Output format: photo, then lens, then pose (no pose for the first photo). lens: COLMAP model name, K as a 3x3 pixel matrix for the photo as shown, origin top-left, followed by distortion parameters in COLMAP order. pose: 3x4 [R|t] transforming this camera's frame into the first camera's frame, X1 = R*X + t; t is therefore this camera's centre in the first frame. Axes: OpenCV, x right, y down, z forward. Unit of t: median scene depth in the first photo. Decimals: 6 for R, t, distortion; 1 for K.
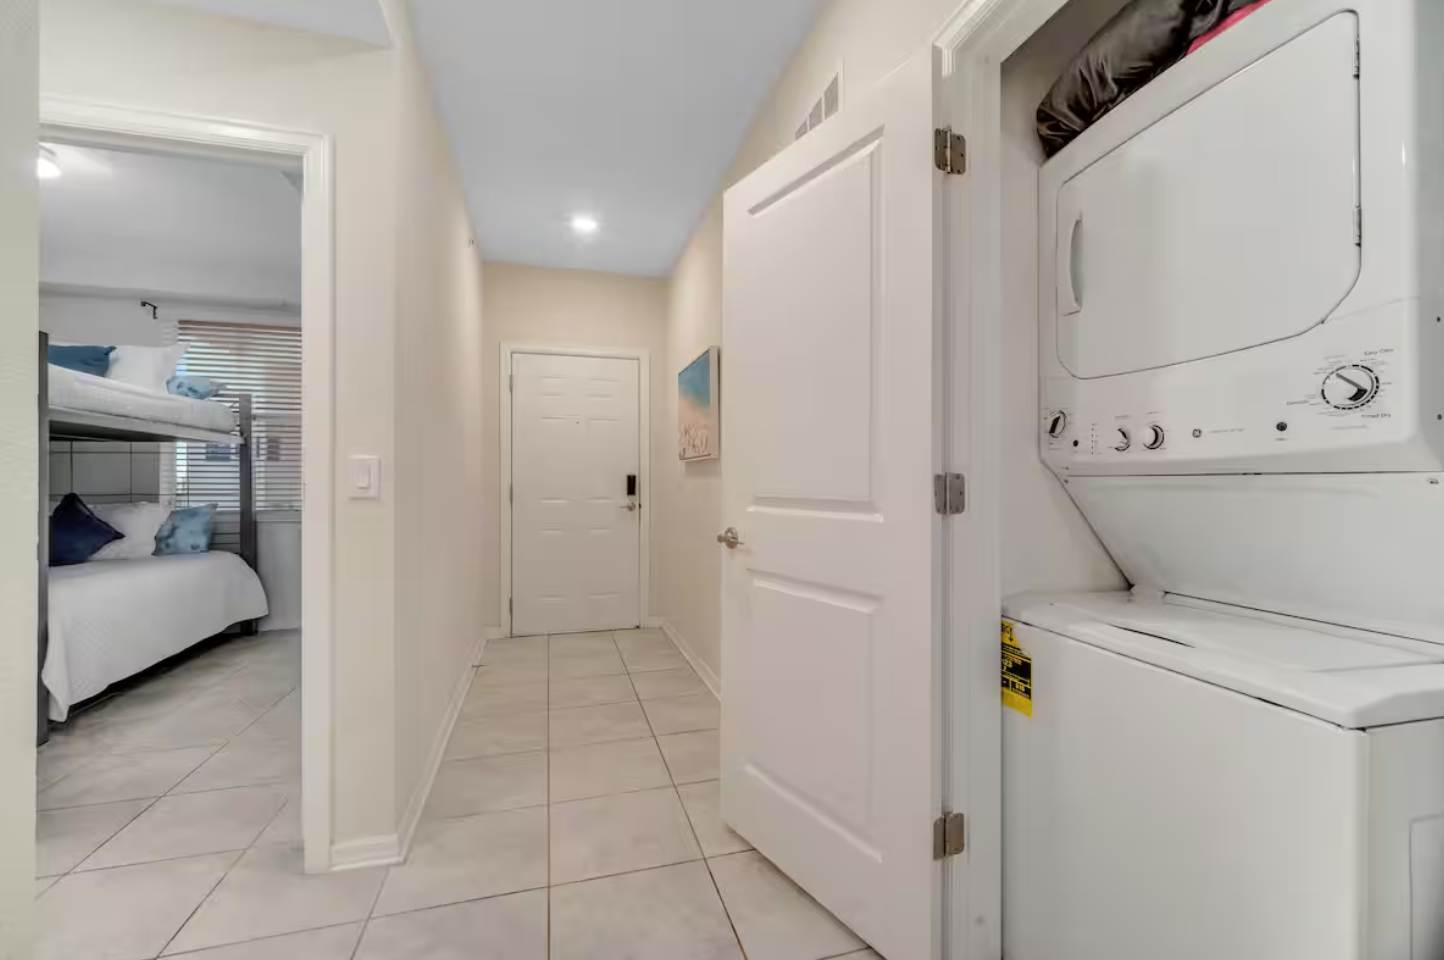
lens RADIAL K [[595.4, 0, 726.3], [0, 595.4, 478.3], [0, 0, 1]] dist [0.000107, -0.001948]
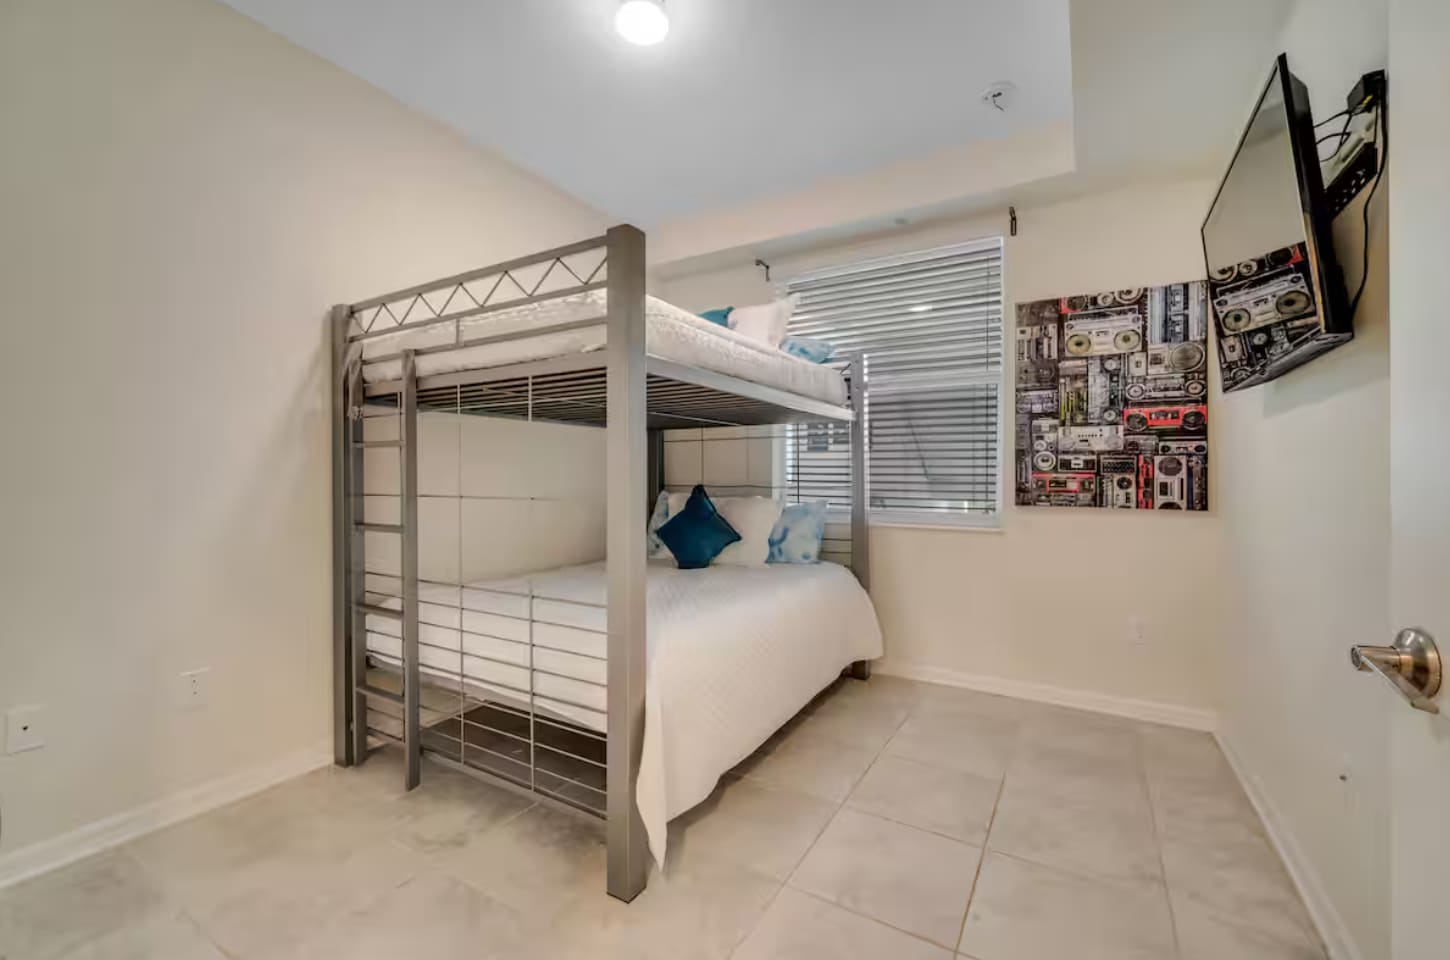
lens RADIAL K [[592.8, 0, 733.6], [0, 592.8, 468.0], [0, 0, 1]] dist [-0.001788, -0.001008]
pose [[0.682472, -0.003841, -0.730902, -0.412306], [0.002322, 0.999993, -0.003087, 0.003589], [0.730908, 0.000409, 0.682475, 0.423460]]
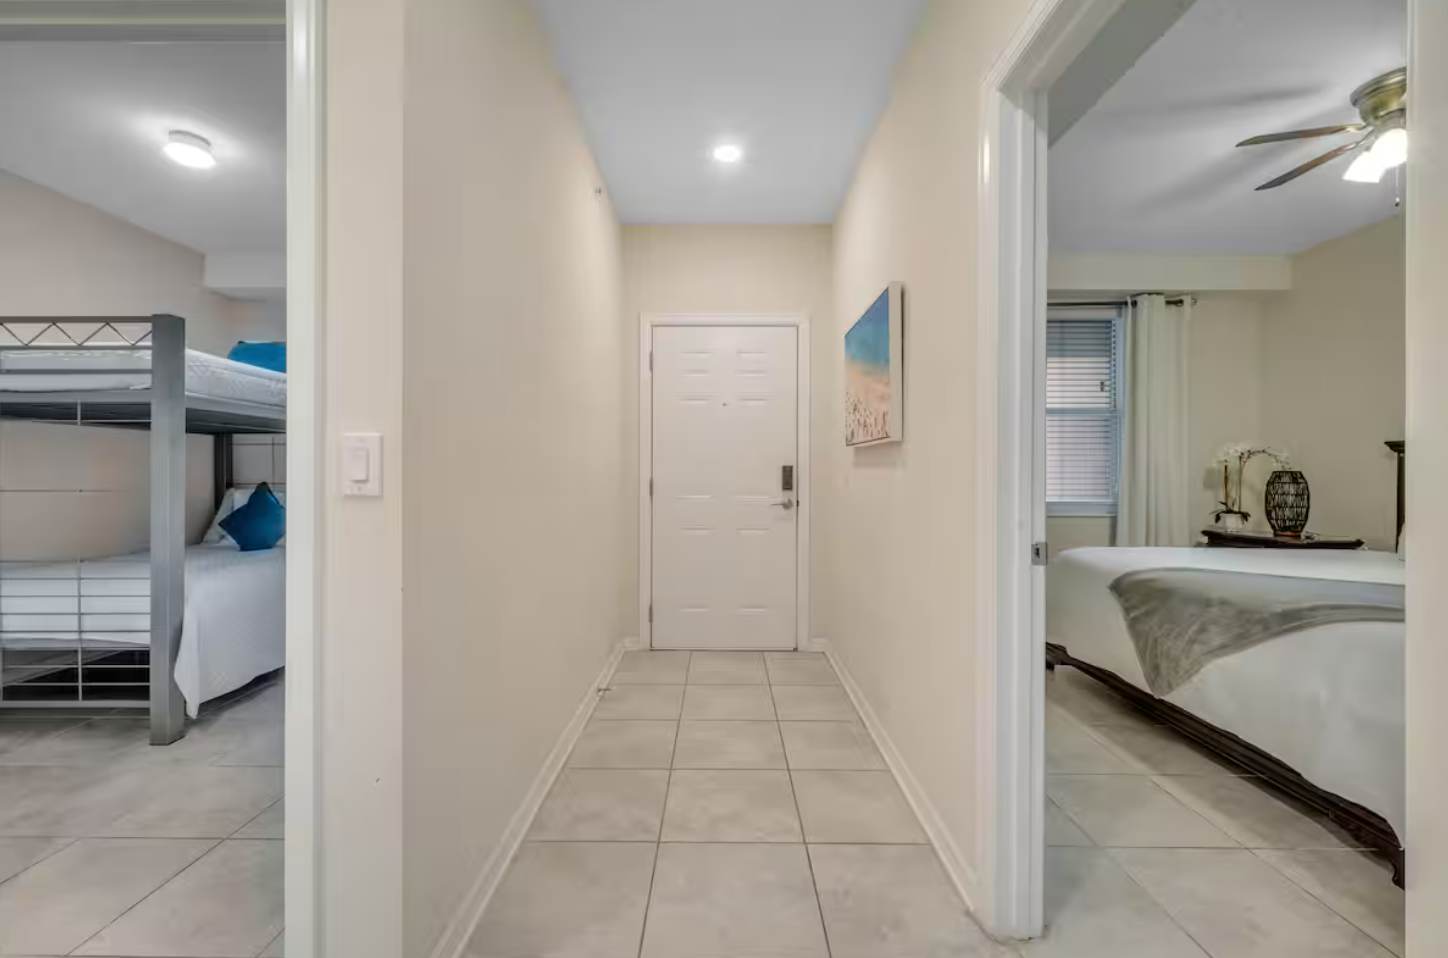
lens RADIAL K [[592.0, 0, 720.0], [0, 592.0, 470.1], [0, 0, 1]] dist [-0.001788, -0.001008]
pose [[0.957591, 0.003118, -0.288114, -0.013770], [-0.003288, 0.999995, -0.000103, 0.001230], [0.288112, 0.001046, 0.957596, 0.213791]]
